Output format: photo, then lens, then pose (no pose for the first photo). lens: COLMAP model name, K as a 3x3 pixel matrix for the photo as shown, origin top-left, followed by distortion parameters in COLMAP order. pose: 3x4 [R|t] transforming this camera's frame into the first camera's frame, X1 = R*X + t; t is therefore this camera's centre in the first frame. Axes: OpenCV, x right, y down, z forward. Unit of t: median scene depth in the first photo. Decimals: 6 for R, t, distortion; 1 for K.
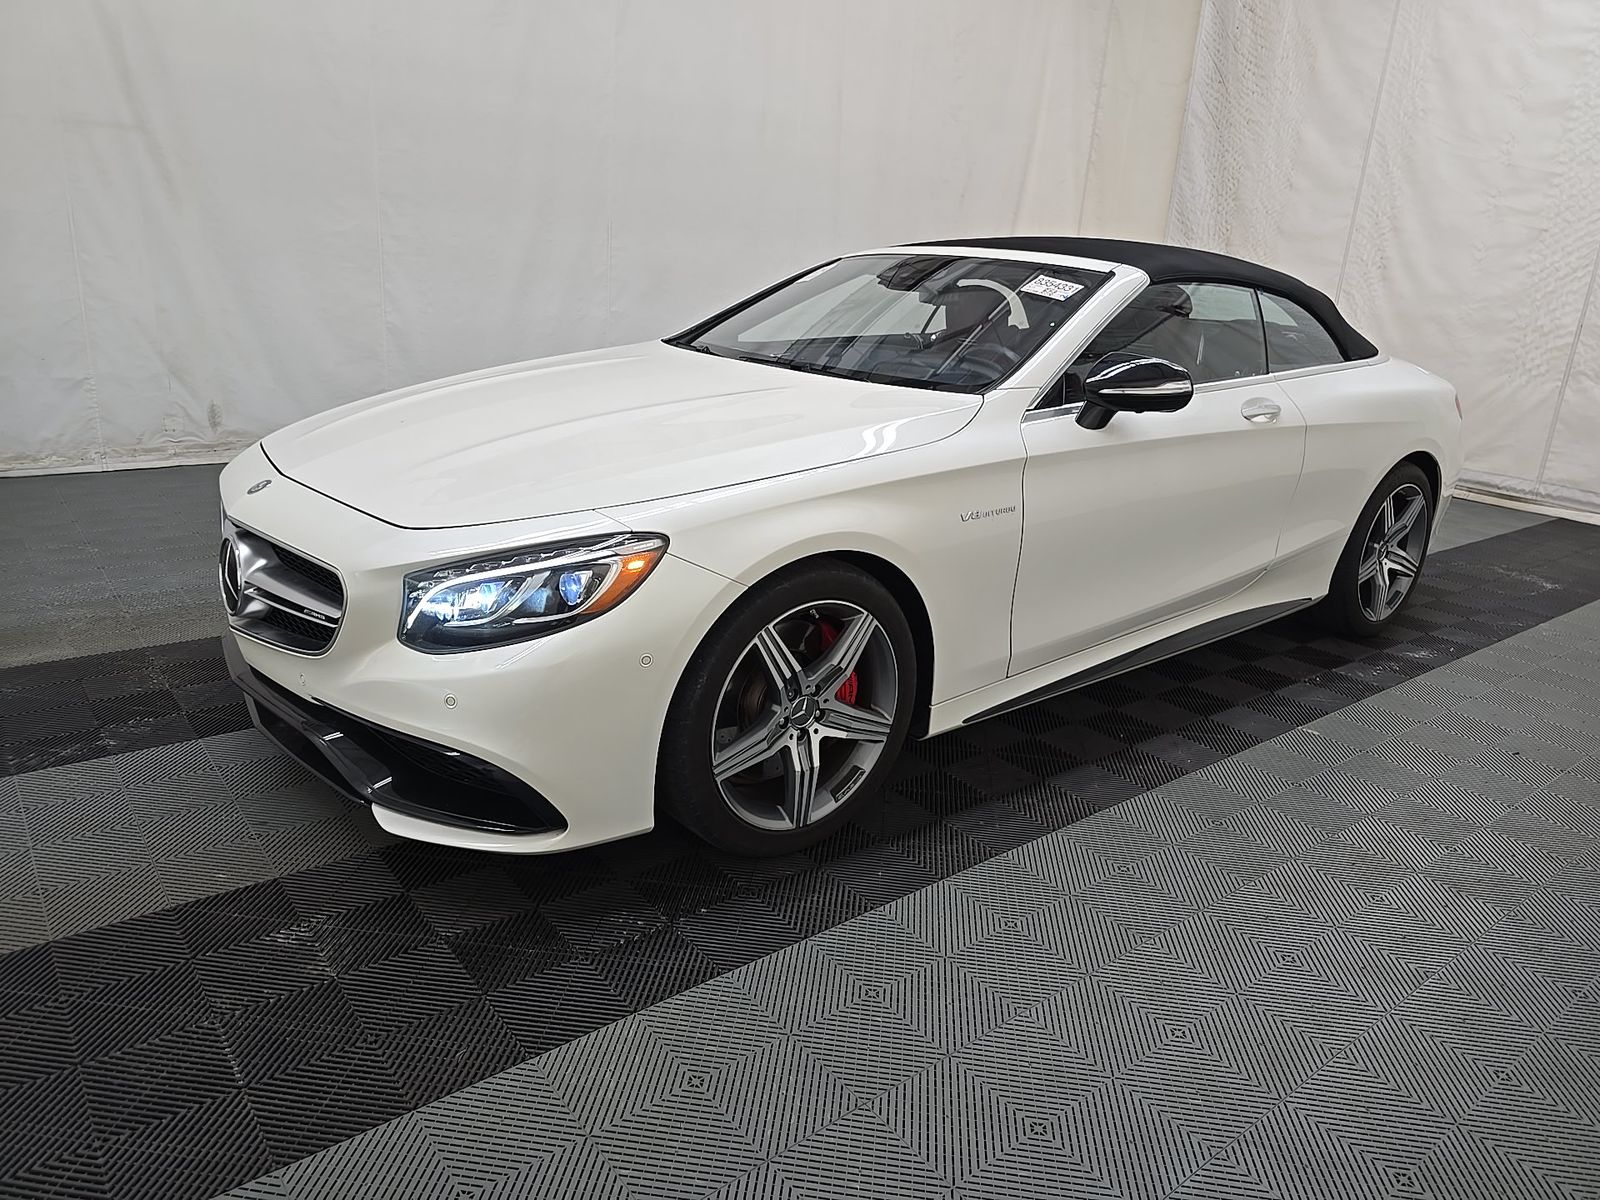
lens RADIAL K [[1072.2, 0, 795.4], [0, 1072.2, 599.1], [0, 0, 1]] dist [0.036492, -0.034214]
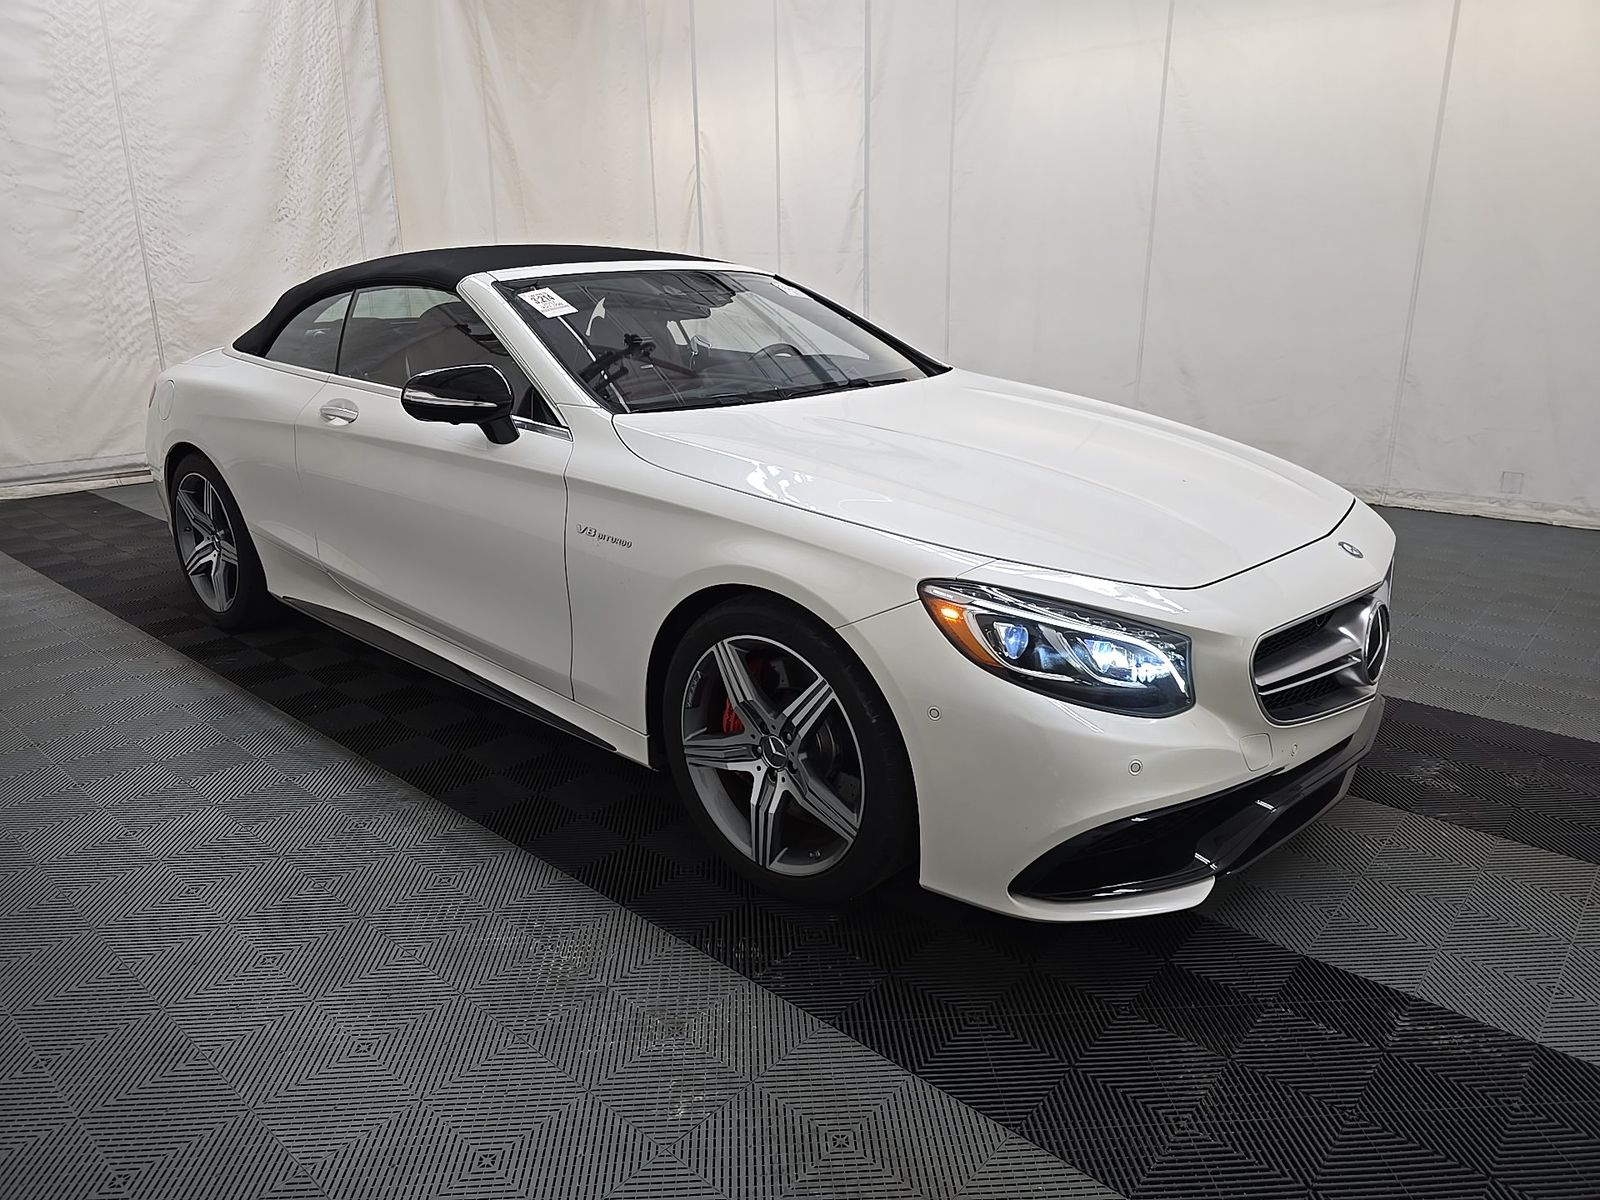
lens RADIAL K [[1072.2, 0, 795.4], [0, 1072.2, 599.1], [0, 0, 1]] dist [0.036492, -0.034214]
pose [[-0.181723, -0.337457, 0.923634, -0.468538], [0.297806, 0.876277, 0.378748, -0.204998], [-0.937170, 0.343891, -0.058743, 0.551708]]
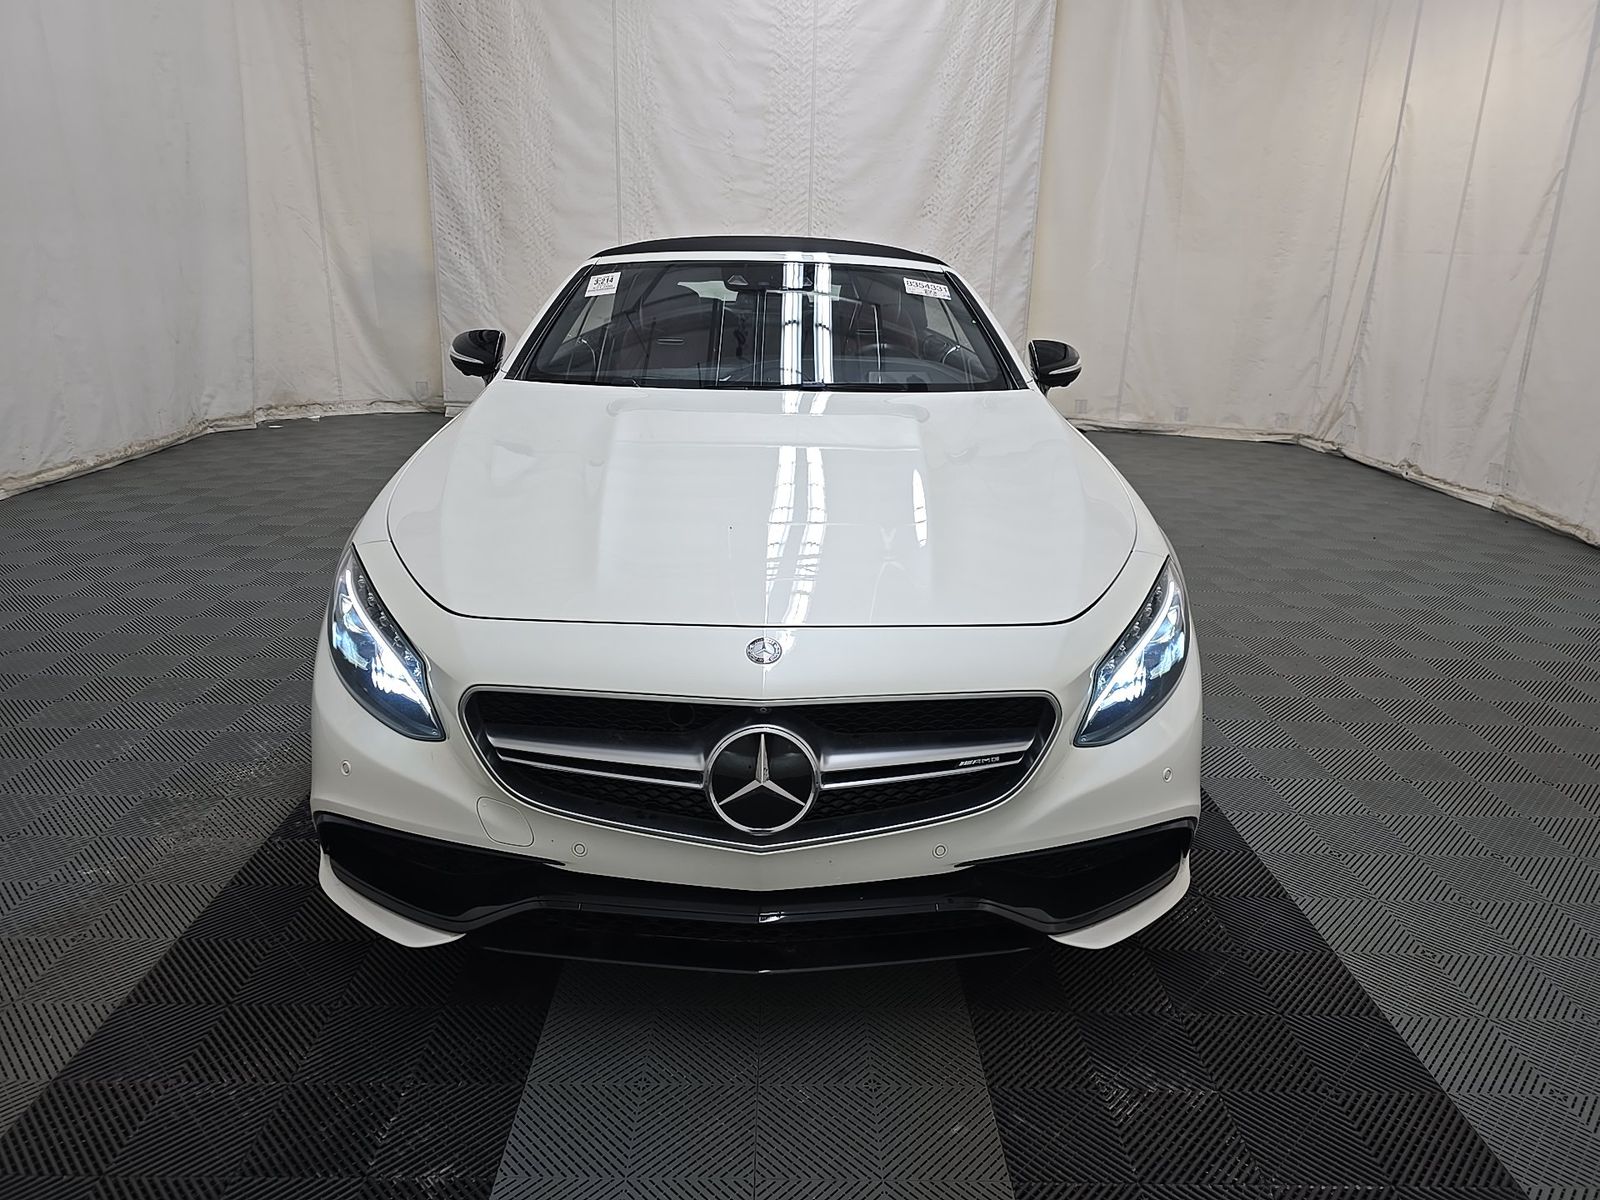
lens RADIAL K [[1072.2, 0, 795.4], [0, 1072.2, 599.1], [0, 0, 1]] dist [0.036492, -0.034214]
pose [[0.606454, -0.279225, 0.744478, -0.363086], [0.250662, 0.955705, 0.154259, -0.086797], [-0.754574, 0.093061, 0.649582, 0.186957]]
